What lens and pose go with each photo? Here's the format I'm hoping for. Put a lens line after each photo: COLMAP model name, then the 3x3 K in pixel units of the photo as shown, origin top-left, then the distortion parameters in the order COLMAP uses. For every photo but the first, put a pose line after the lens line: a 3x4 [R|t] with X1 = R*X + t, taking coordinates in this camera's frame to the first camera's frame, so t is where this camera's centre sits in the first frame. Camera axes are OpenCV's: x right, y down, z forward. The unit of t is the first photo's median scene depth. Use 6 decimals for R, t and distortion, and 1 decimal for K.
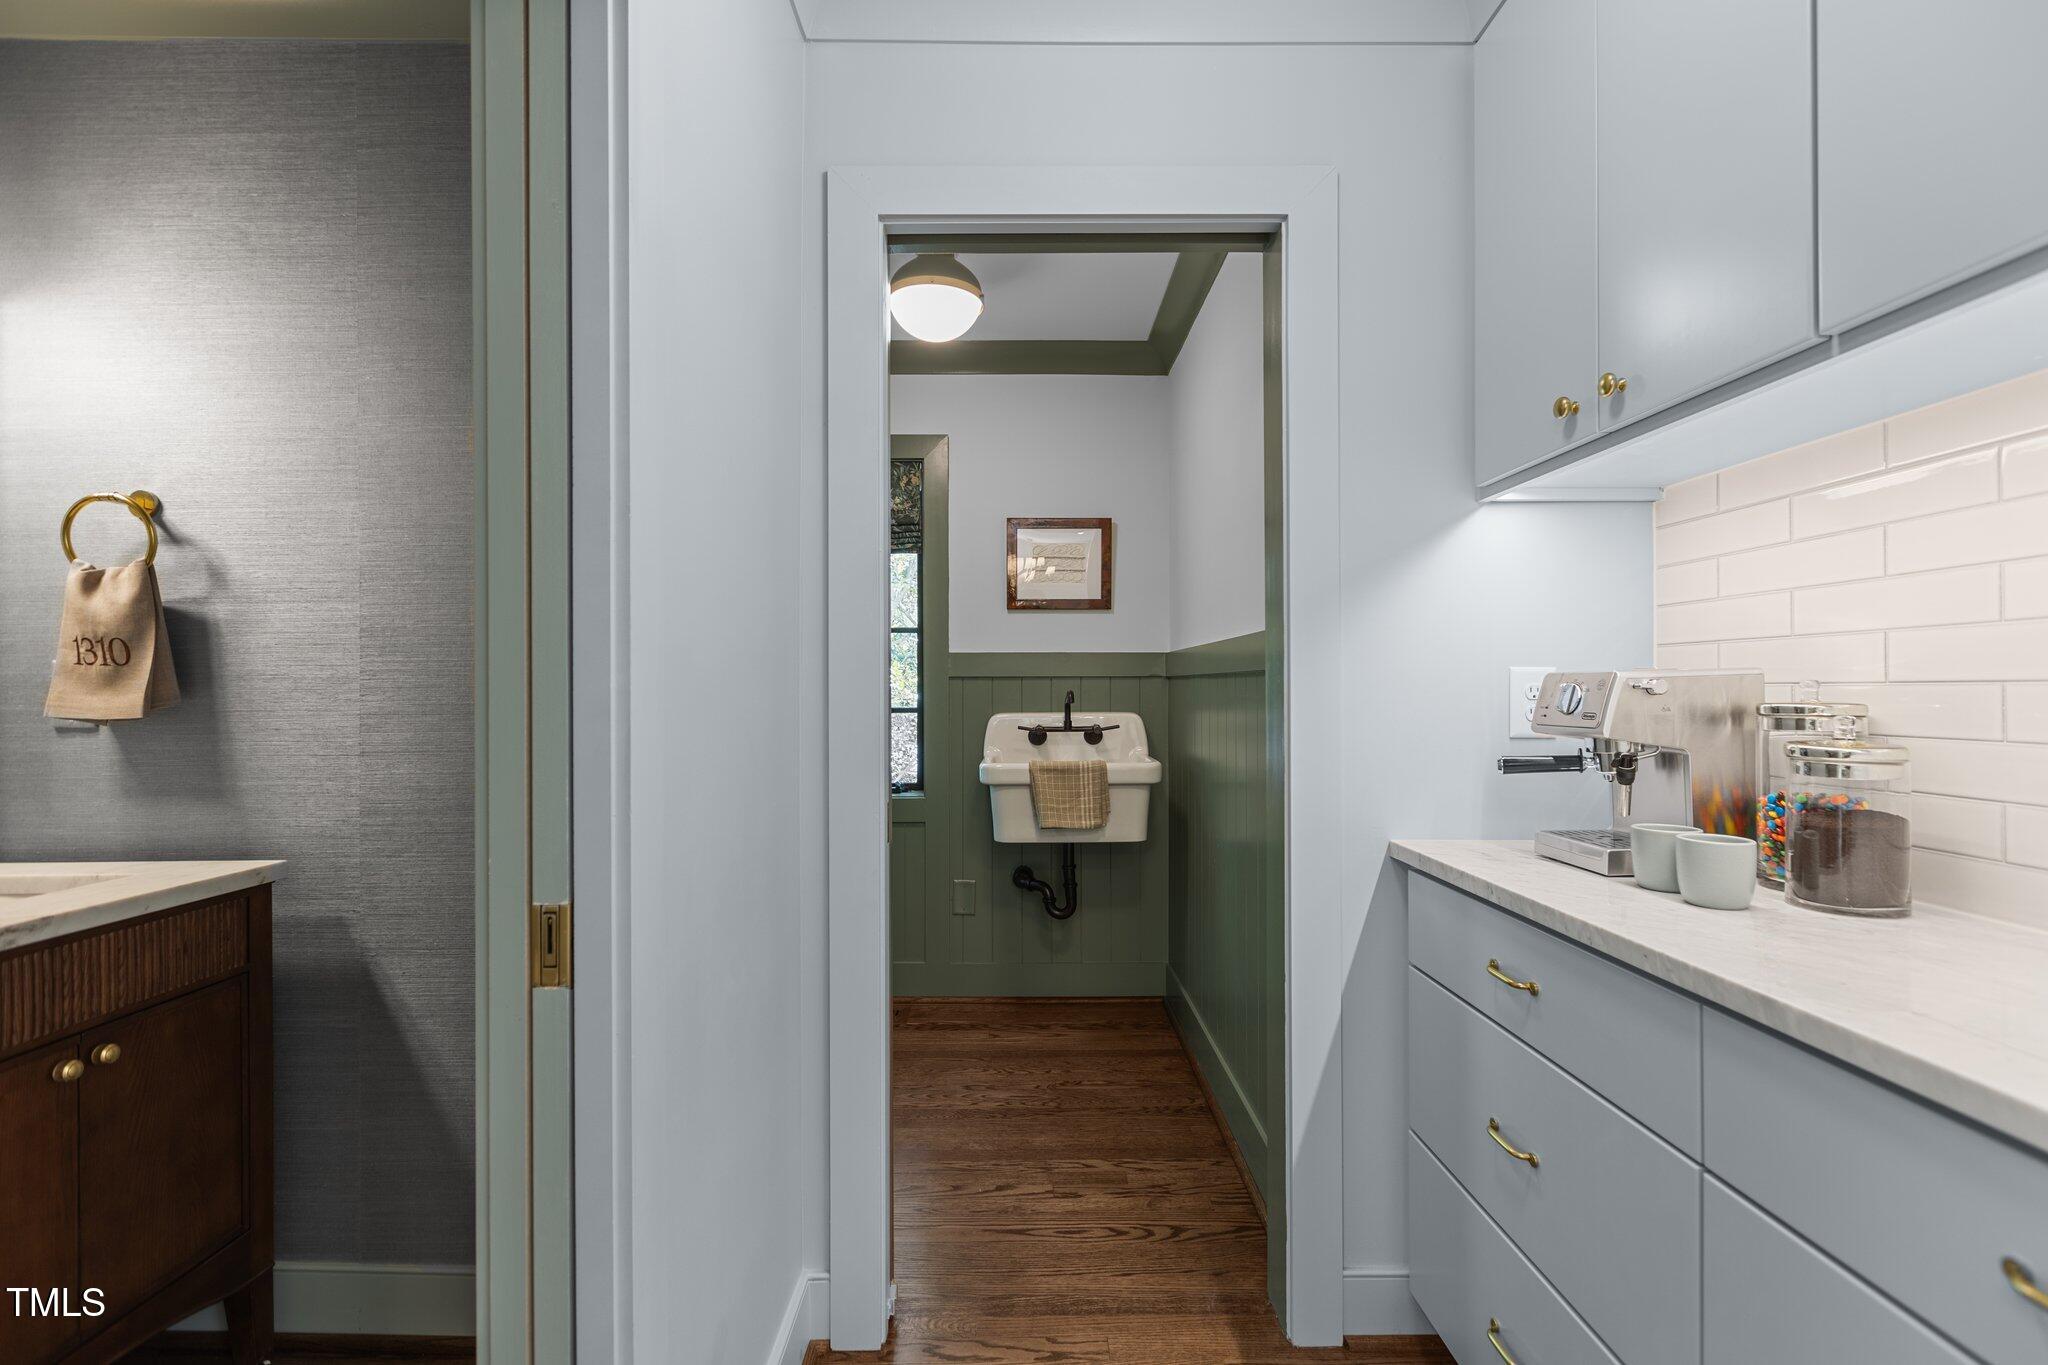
lens RADIAL K [[909.7, 0, 1008.0], [0, 909.7, 682.7], [0, 0, 1]] dist [0.004414, -0.002041]
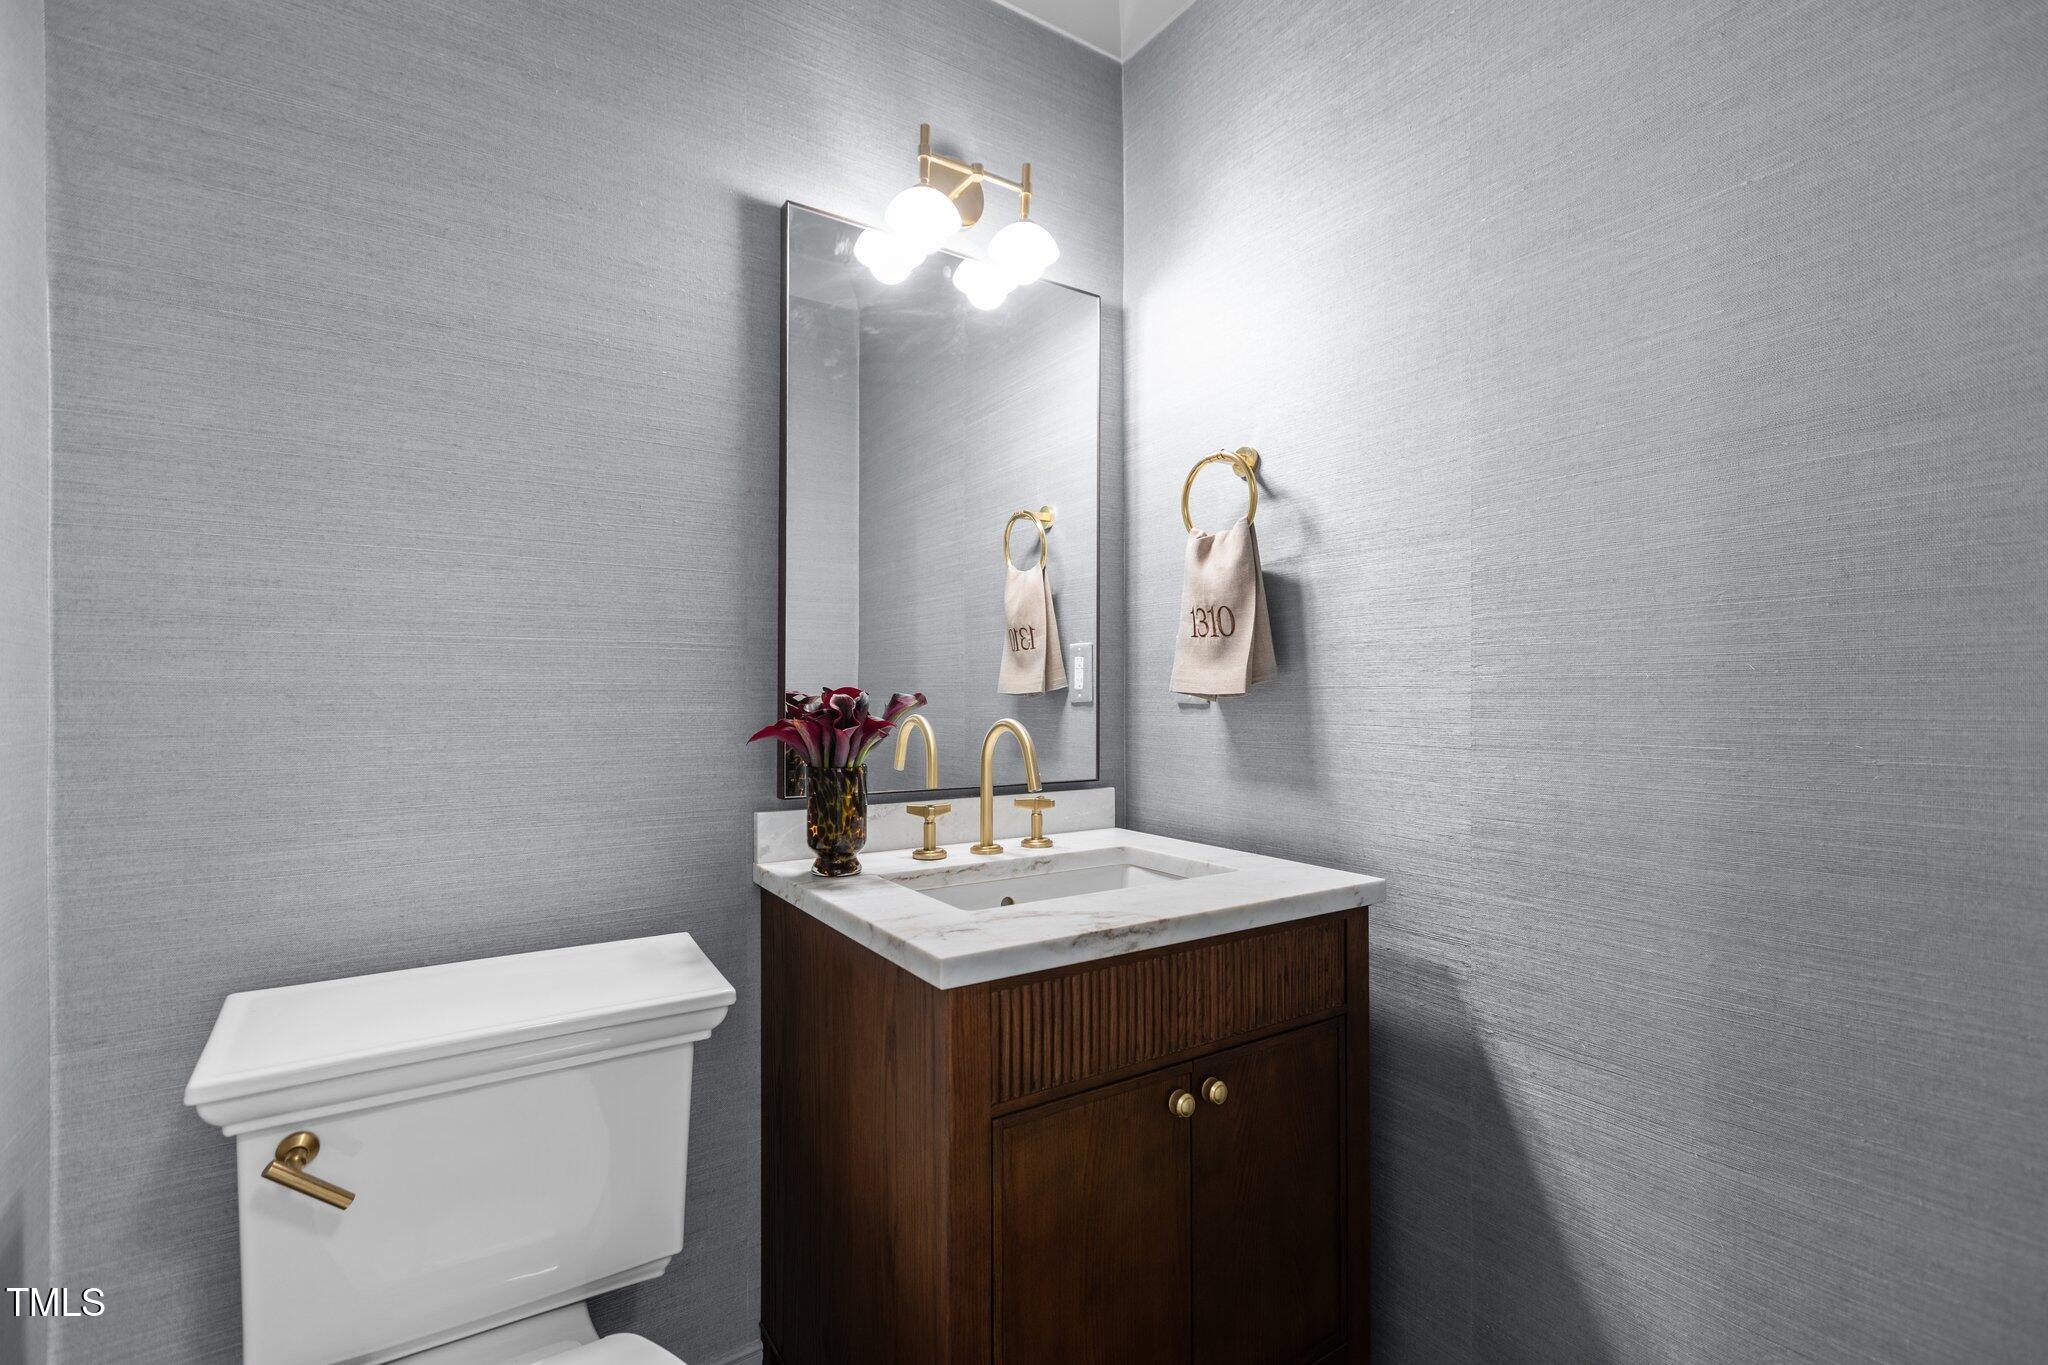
lens RADIAL K [[909.7, 0, 1017.6], [0, 909.7, 684.8], [0, 0, 1]] dist [0.004414, -0.002041]
pose [[0.545169, 0.001114, -0.838326, -0.303775], [-0.000706, 0.999999, 0.000870, 0.028440], [0.838326, 0.000118, 0.545169, 0.307184]]
